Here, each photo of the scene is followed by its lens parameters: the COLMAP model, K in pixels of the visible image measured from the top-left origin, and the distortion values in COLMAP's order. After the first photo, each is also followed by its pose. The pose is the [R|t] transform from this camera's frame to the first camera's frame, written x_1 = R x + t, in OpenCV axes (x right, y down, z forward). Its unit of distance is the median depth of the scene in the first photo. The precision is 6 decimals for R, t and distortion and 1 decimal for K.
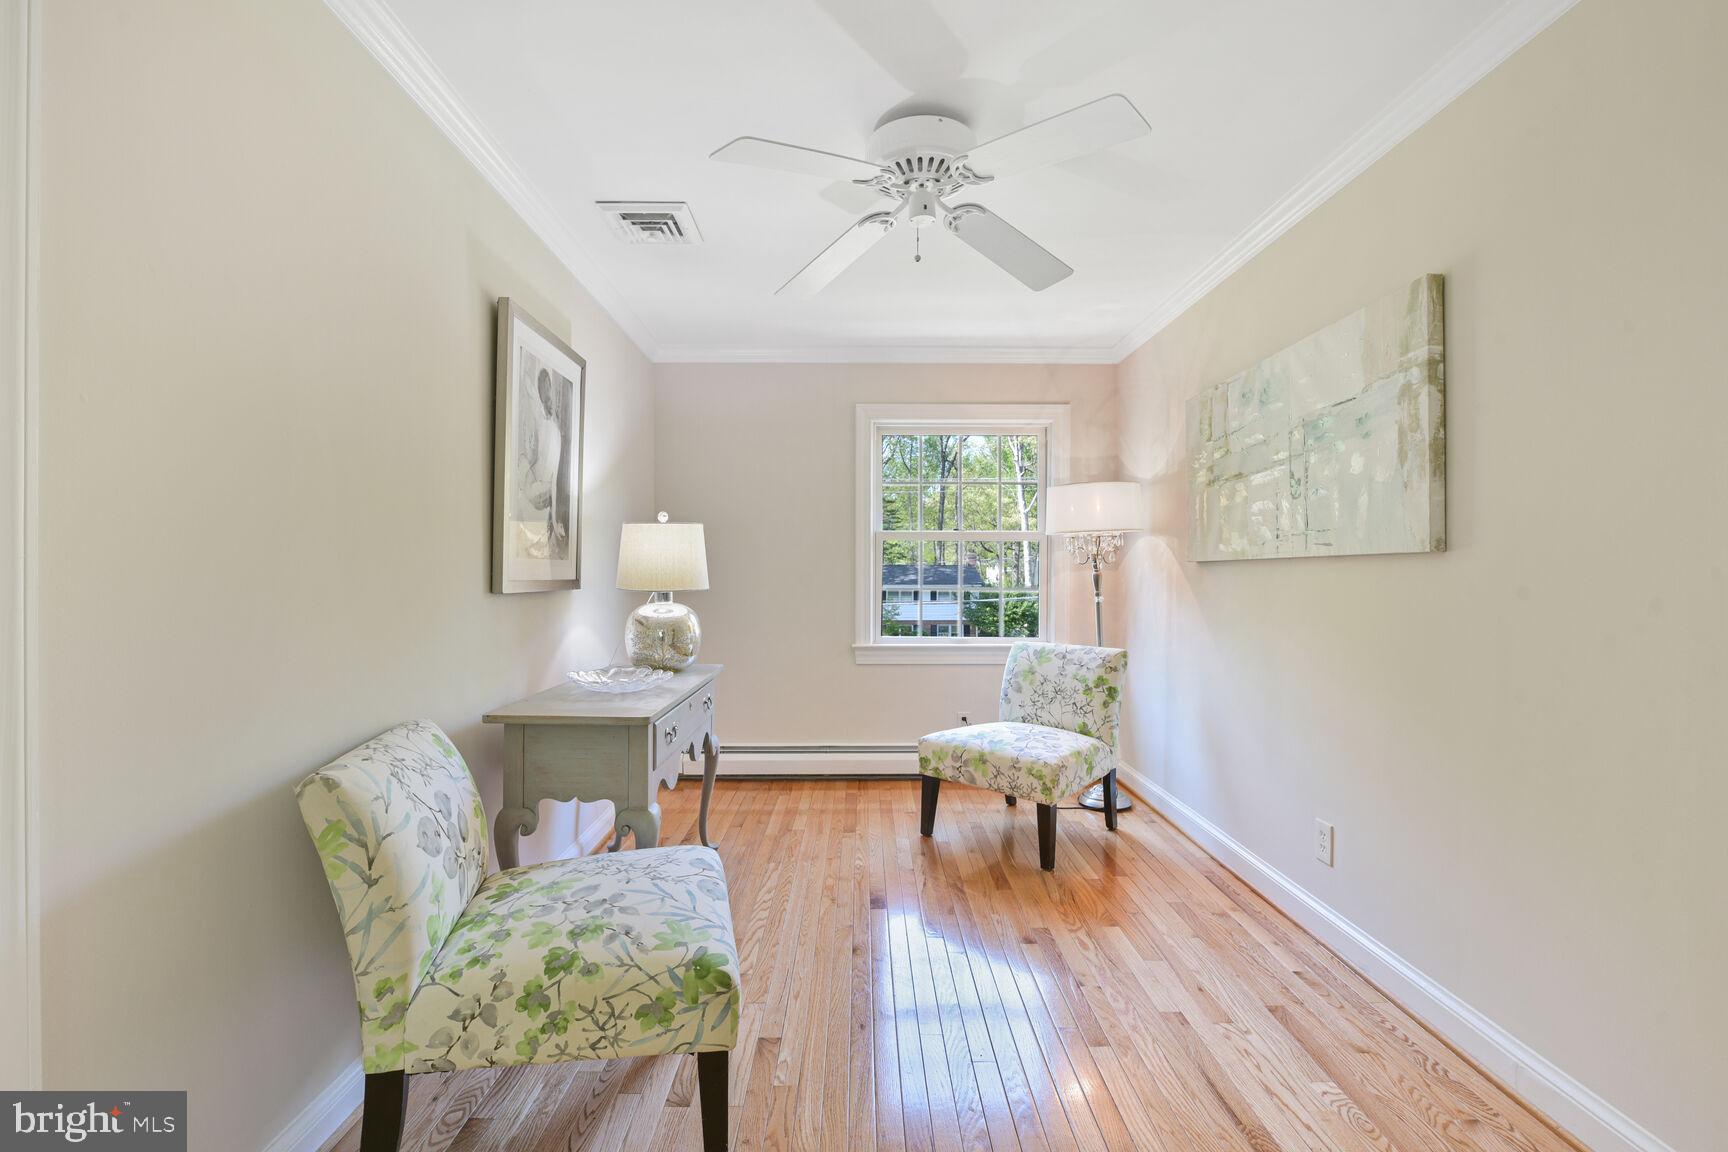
lens RADIAL K [[759.9, 0, 864.0], [0, 759.9, 576.0], [0, 0, 1]] dist [-0.008779, -0.000084]
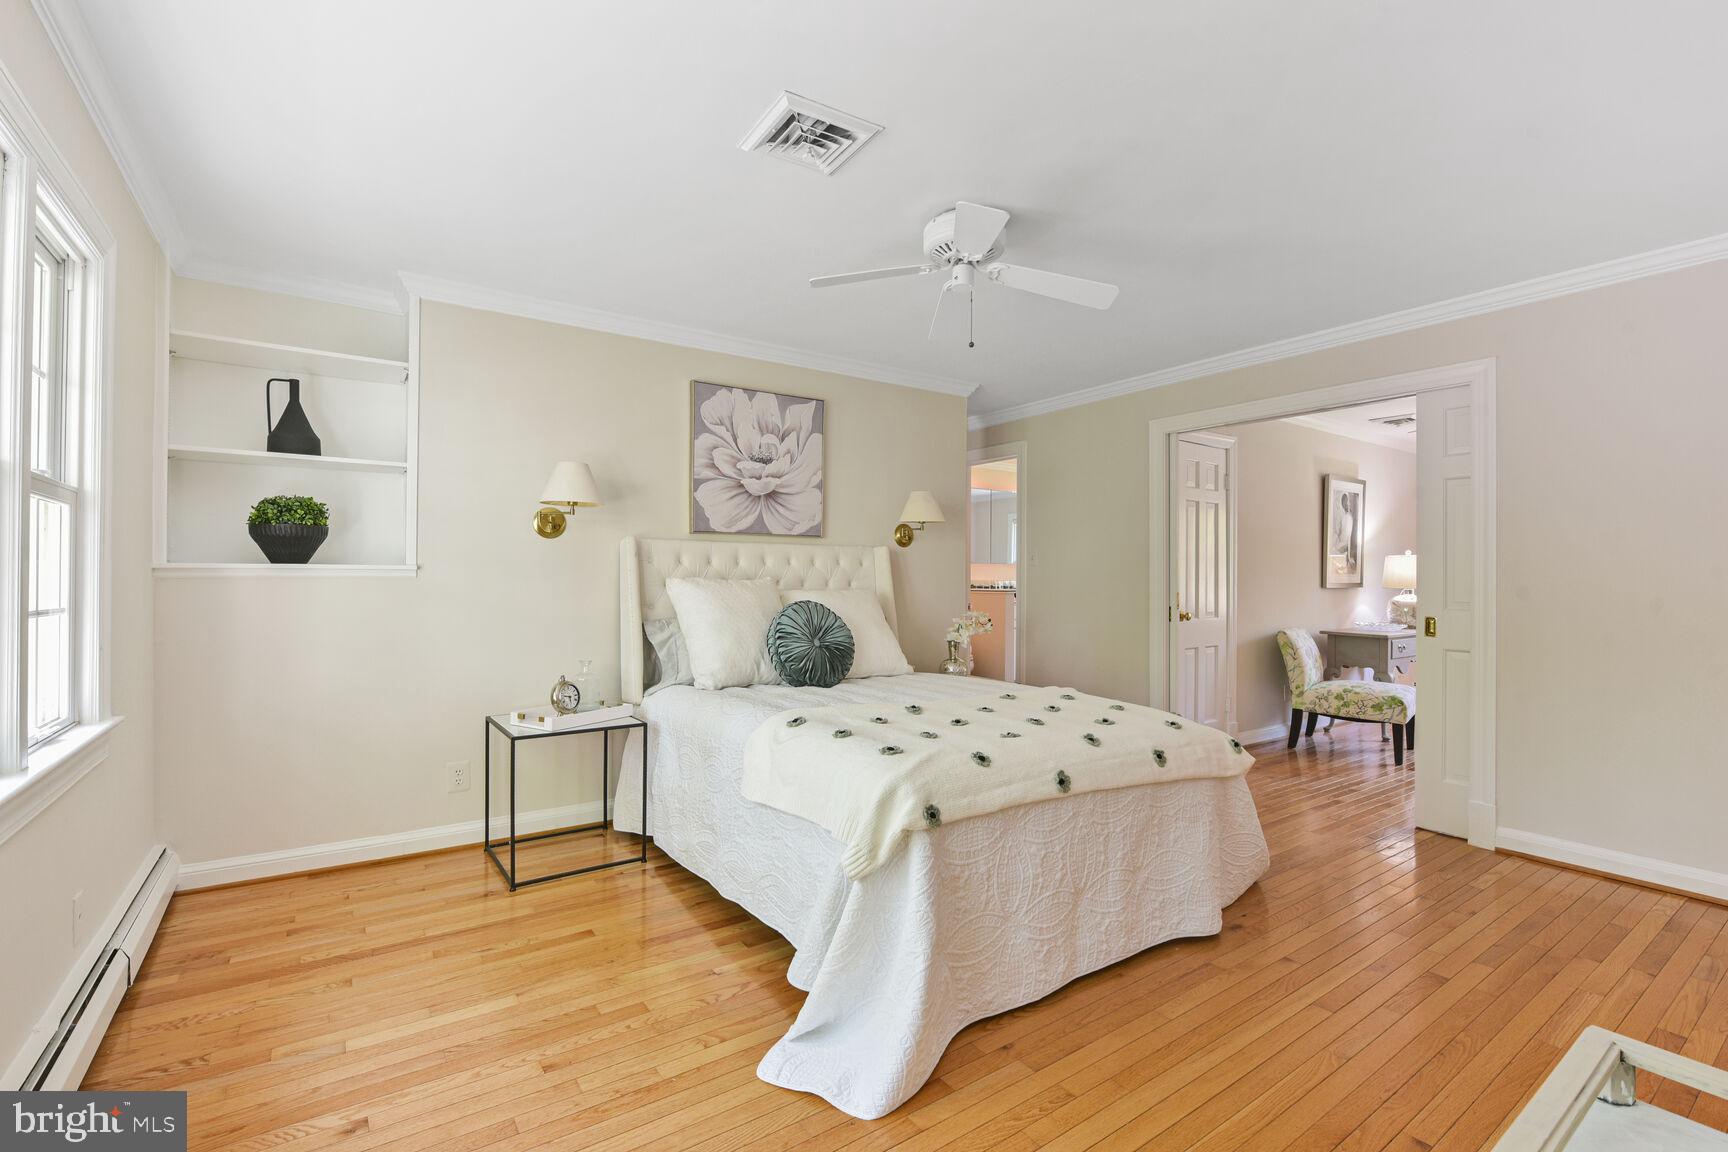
lens RADIAL K [[759.9, 0, 864.0], [0, 759.9, 576.0], [0, 0, 1]] dist [-0.008779, -0.000084]
pose [[0.563596, -0.003564, -0.826043, 0.753765], [-0.004298, 0.999964, -0.007248, 0.008189], [0.826039, 0.007635, 0.563561, -1.727878]]
